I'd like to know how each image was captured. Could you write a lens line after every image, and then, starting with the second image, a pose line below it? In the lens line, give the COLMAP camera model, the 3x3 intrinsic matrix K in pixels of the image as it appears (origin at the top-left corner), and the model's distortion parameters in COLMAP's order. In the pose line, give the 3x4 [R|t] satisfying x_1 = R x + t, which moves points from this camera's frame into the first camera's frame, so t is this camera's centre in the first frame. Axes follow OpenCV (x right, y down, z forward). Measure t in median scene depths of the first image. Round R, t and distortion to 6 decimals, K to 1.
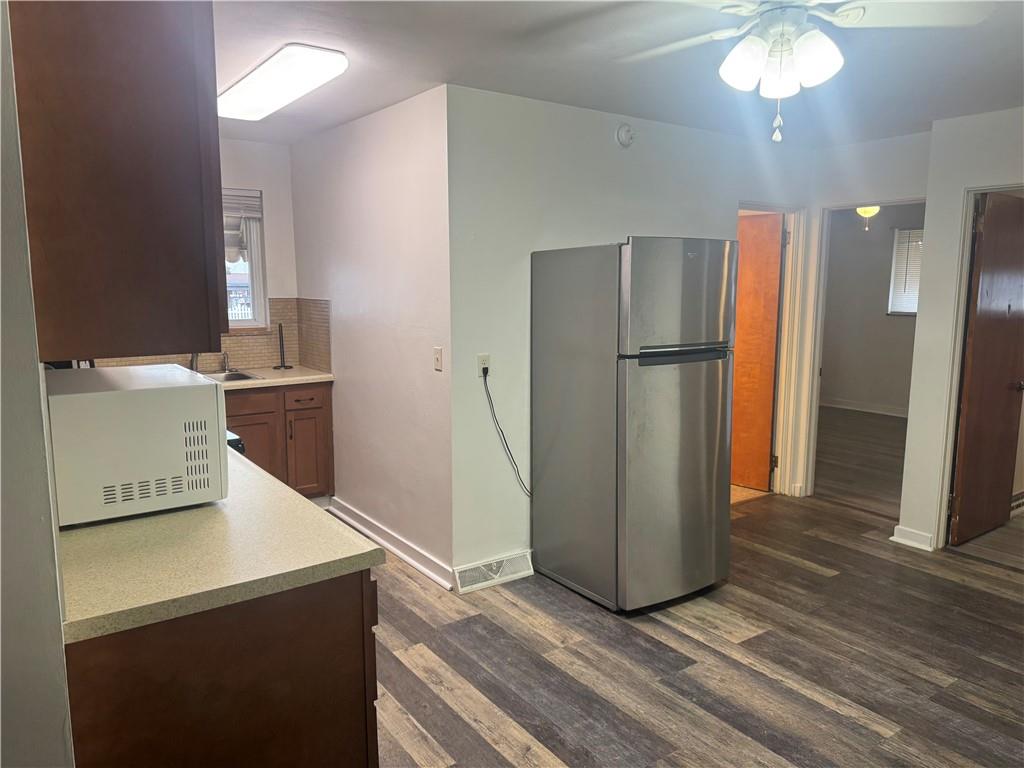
lens RADIAL K [[726.1, 0, 509.1], [0, 726.1, 376.8], [0, 0, 1]] dist [0.062347, -0.045209]
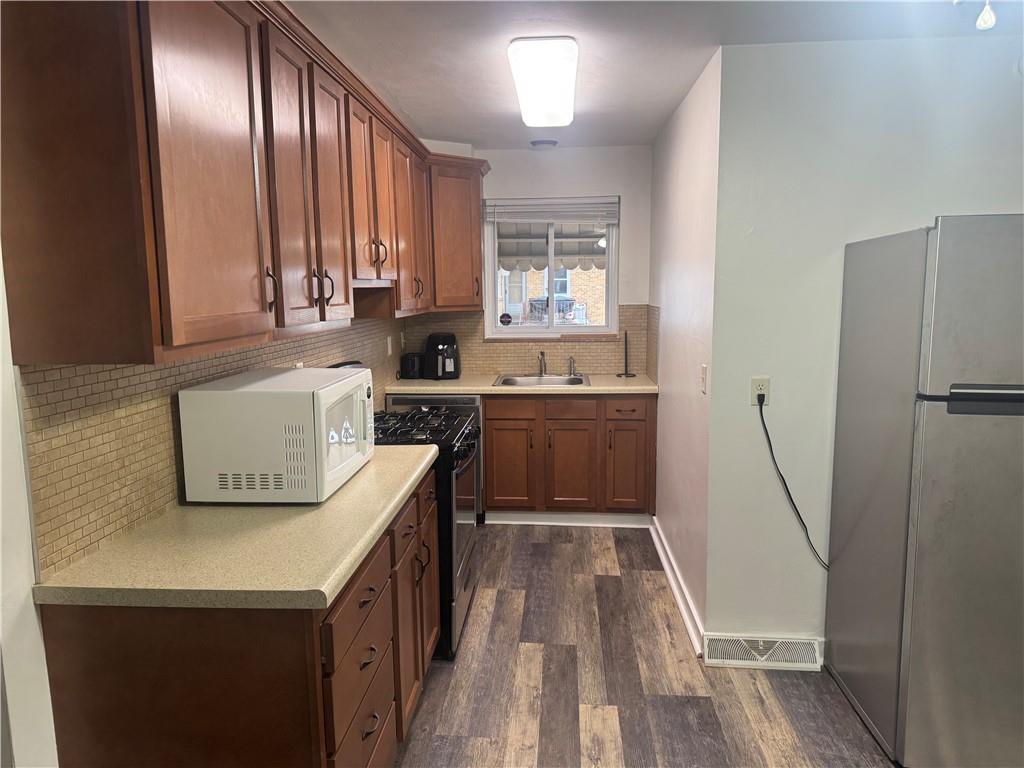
lens RADIAL K [[726.1, 0, 508.0], [0, 726.1, 384.4], [0, 0, 1]] dist [0.062347, -0.045209]
pose [[0.768697, 0.076422, -0.635032, 0.262350], [-0.071505, 0.996880, 0.033412, -0.030750], [0.635604, 0.019724, 0.771763, 0.206622]]
